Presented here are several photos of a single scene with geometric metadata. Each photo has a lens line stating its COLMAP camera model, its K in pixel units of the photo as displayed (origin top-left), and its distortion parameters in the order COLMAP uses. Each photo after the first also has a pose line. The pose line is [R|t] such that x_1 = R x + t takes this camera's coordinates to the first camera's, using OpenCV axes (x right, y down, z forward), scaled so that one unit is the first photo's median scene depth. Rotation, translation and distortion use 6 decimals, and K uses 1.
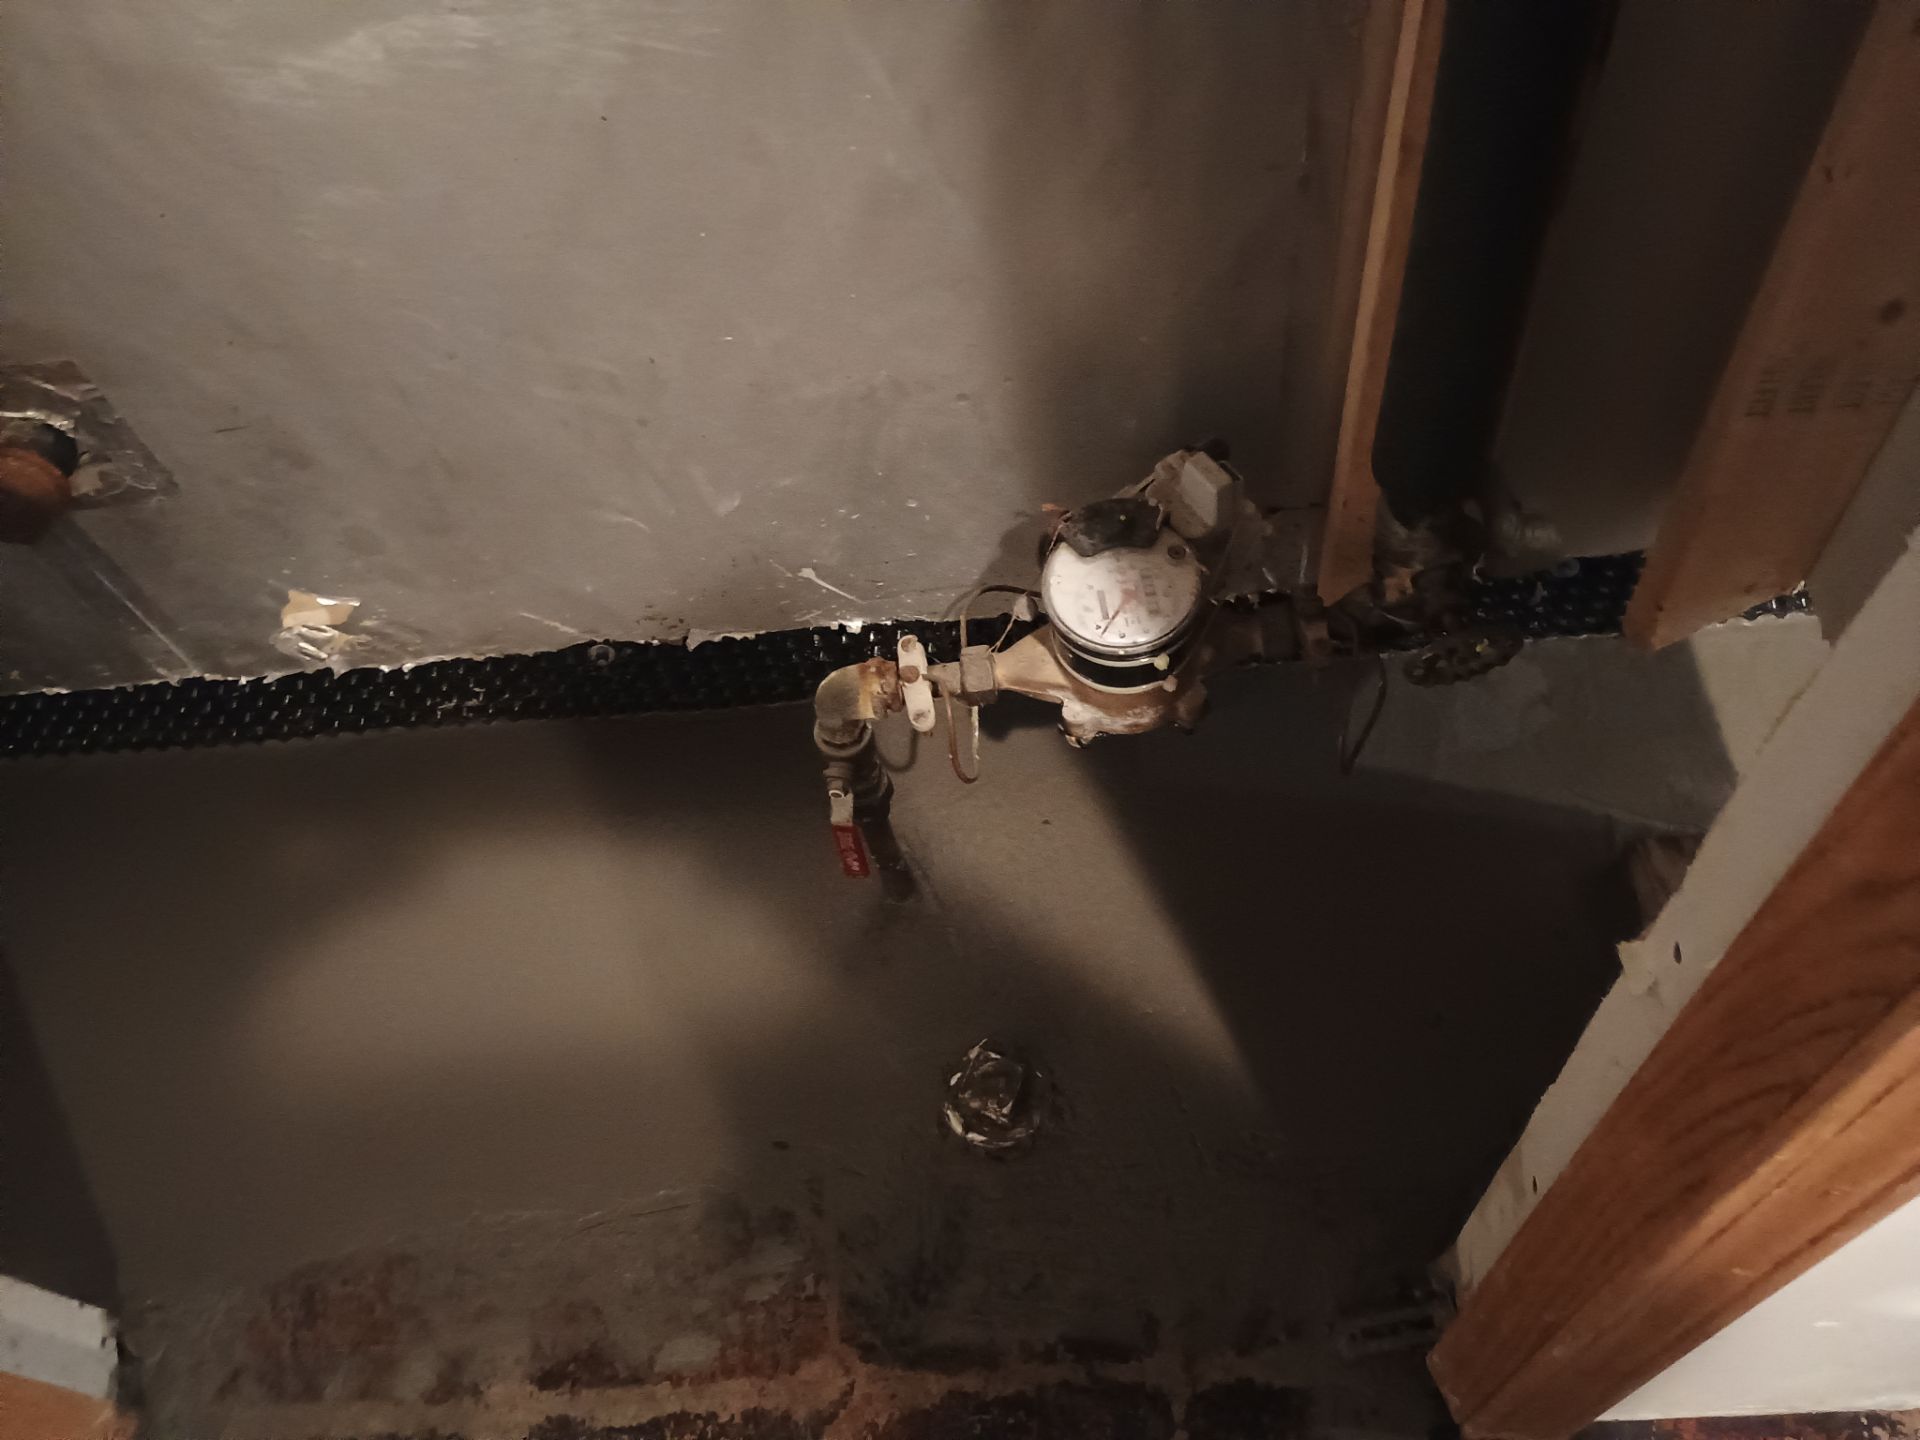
lens RADIAL K [[1253.0, 0, 979.4], [0, 1253.0, 719.8], [0, 0, 1]] dist [0.003686, -0.016032]
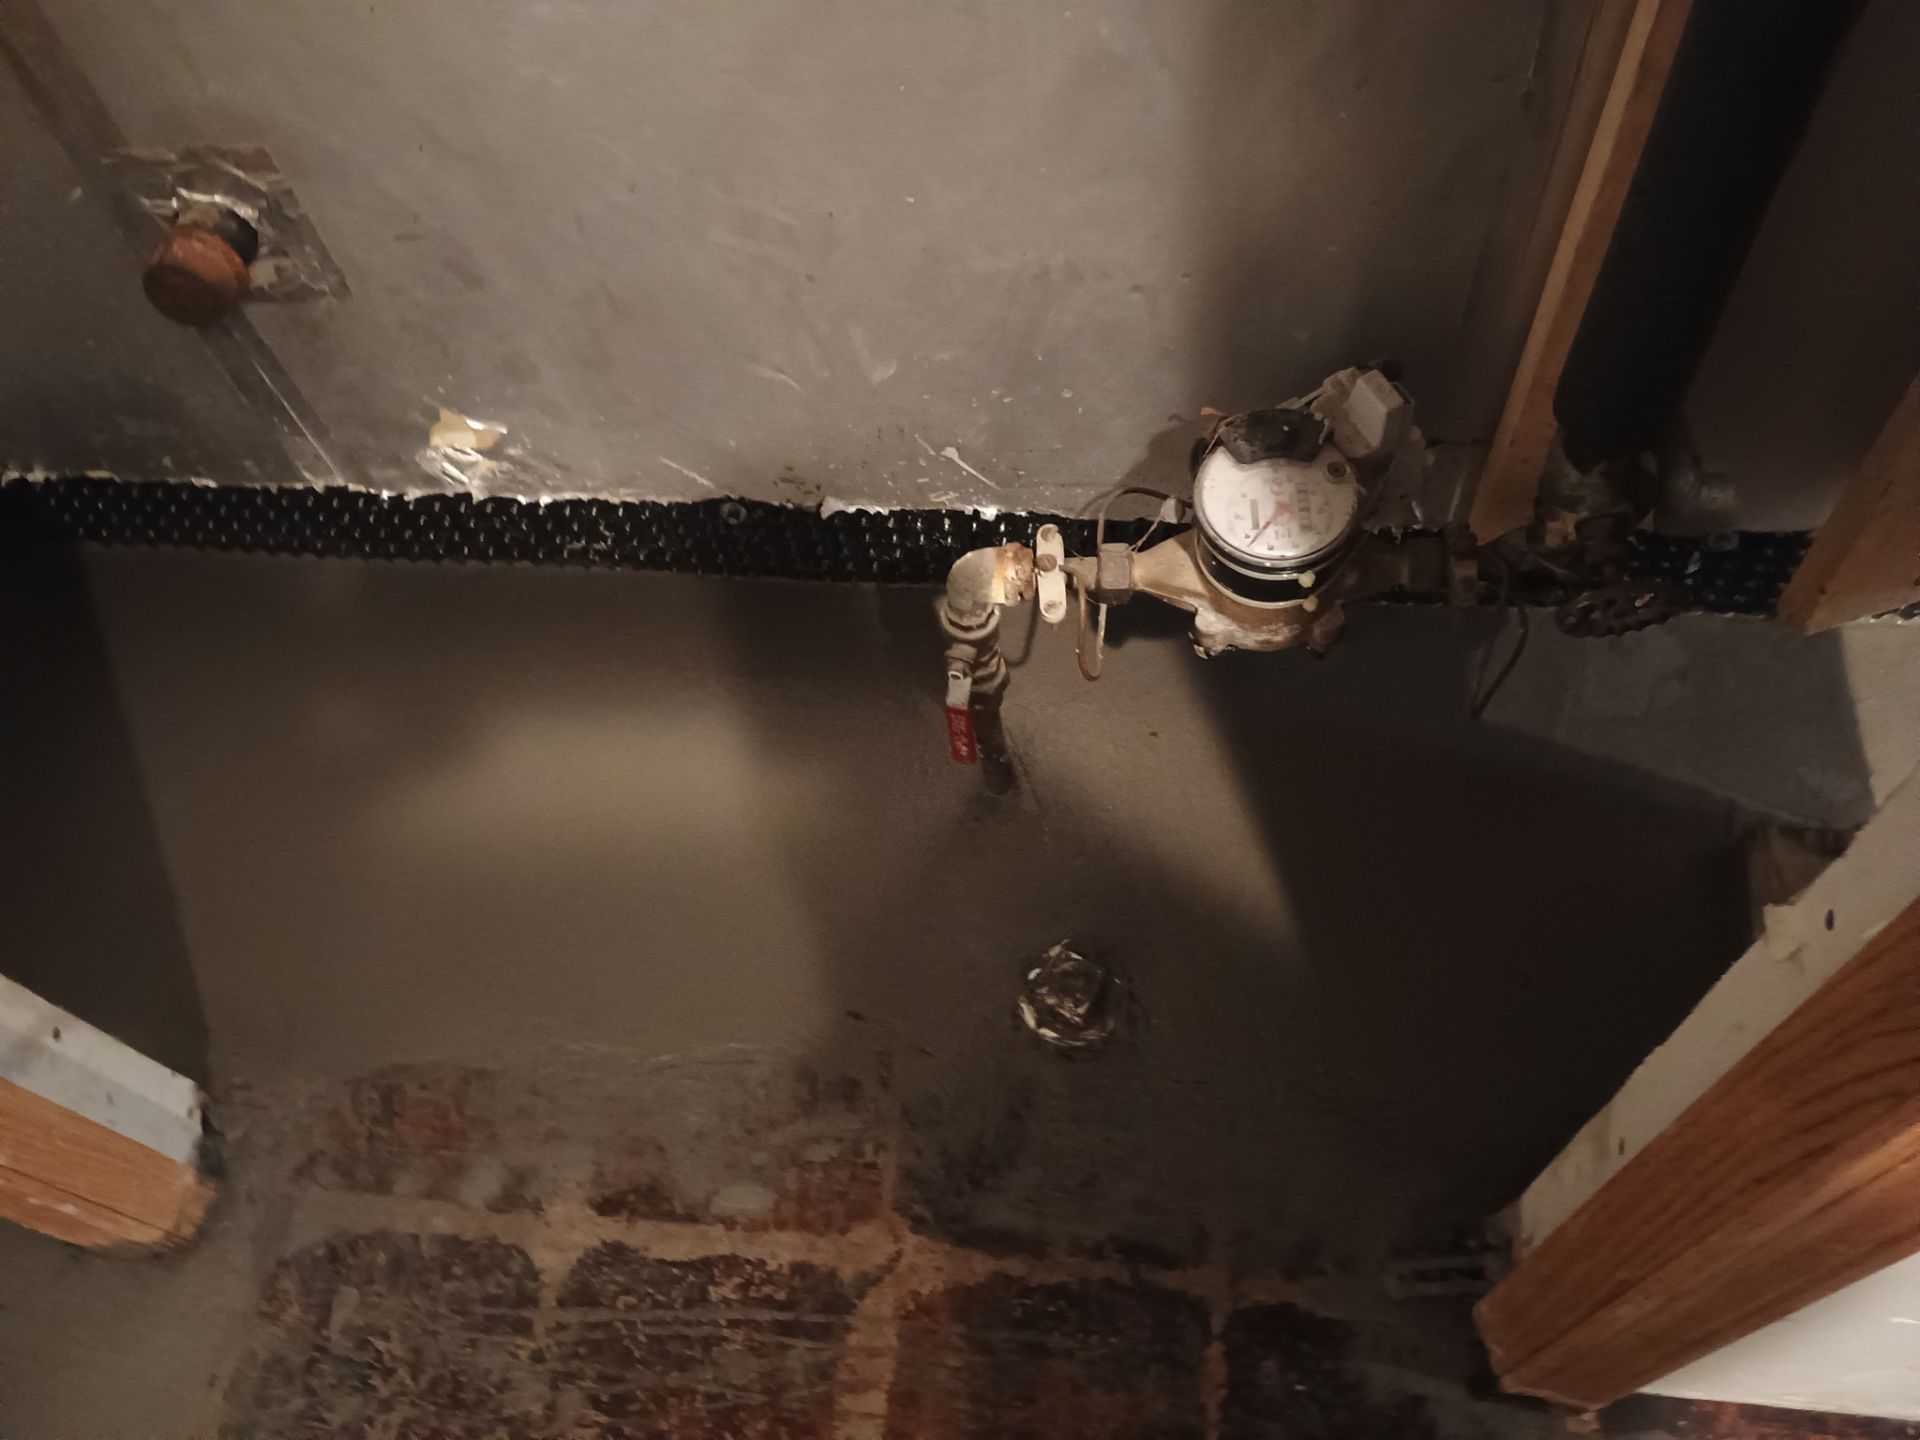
lens RADIAL K [[1256.5, 0, 960.0], [0, 1256.5, 720.0], [0, 0, 1]] dist [0.006343, -0.017718]
pose [[0.991310, 0.125097, -0.040683, -0.065422], [-0.123243, 0.991344, 0.045262, 0.048437], [0.045993, -0.039855, 0.998146, -0.001881]]
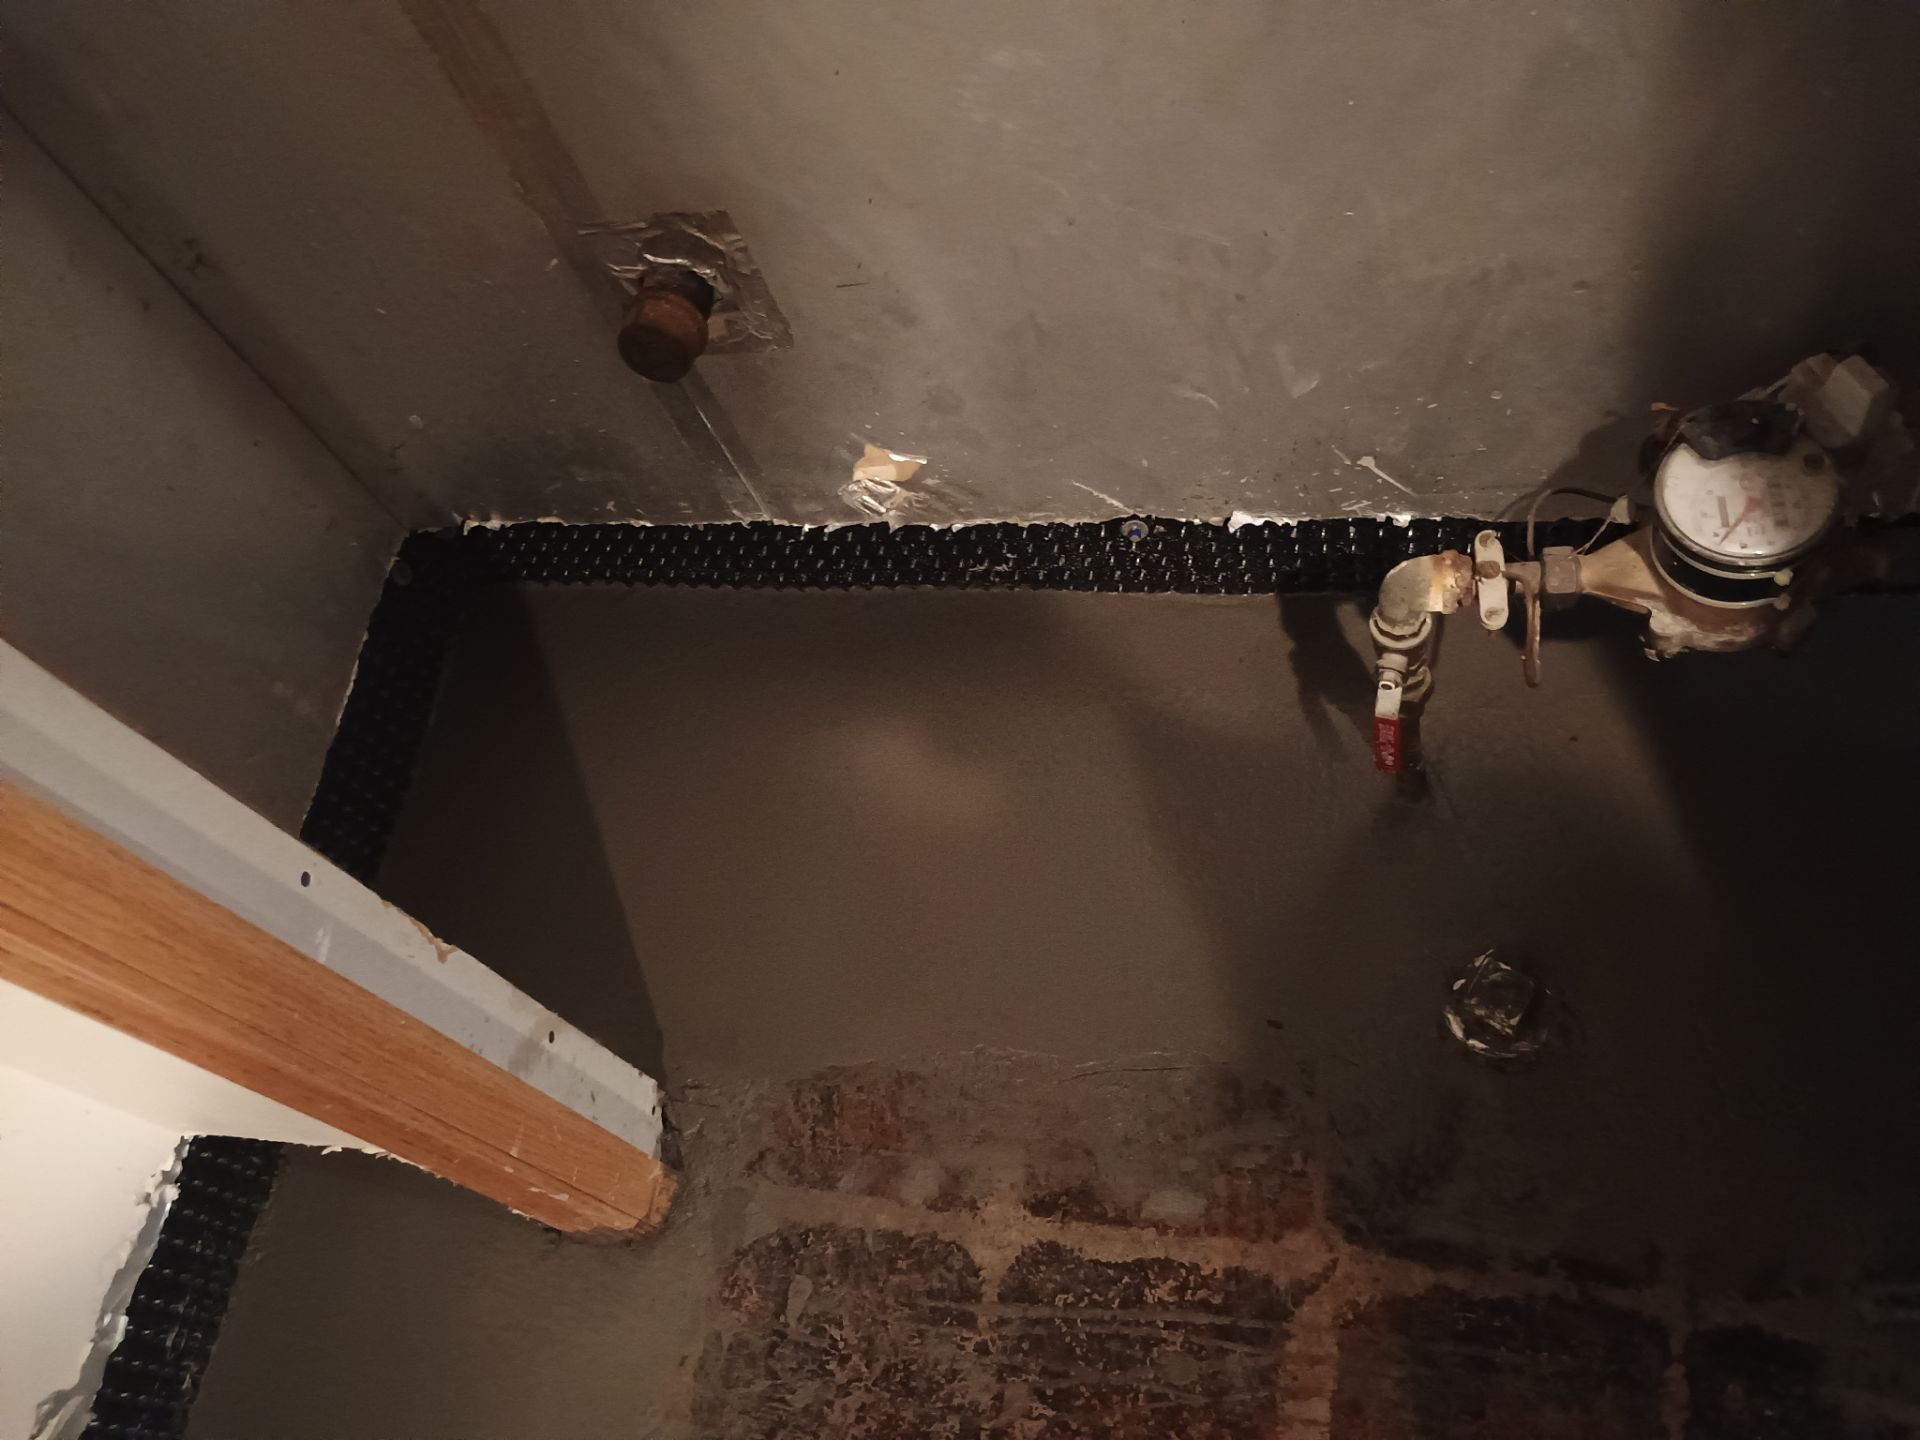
lens RADIAL K [[1253.0, 0, 979.4], [0, 1253.0, 719.8], [0, 0, 1]] dist [0.003686, -0.016032]
pose [[0.979717, 0.102359, -0.172273, -0.254867], [-0.092751, 0.993698, 0.062947, 0.053422], [0.177630, -0.045692, 0.983036, -0.037305]]
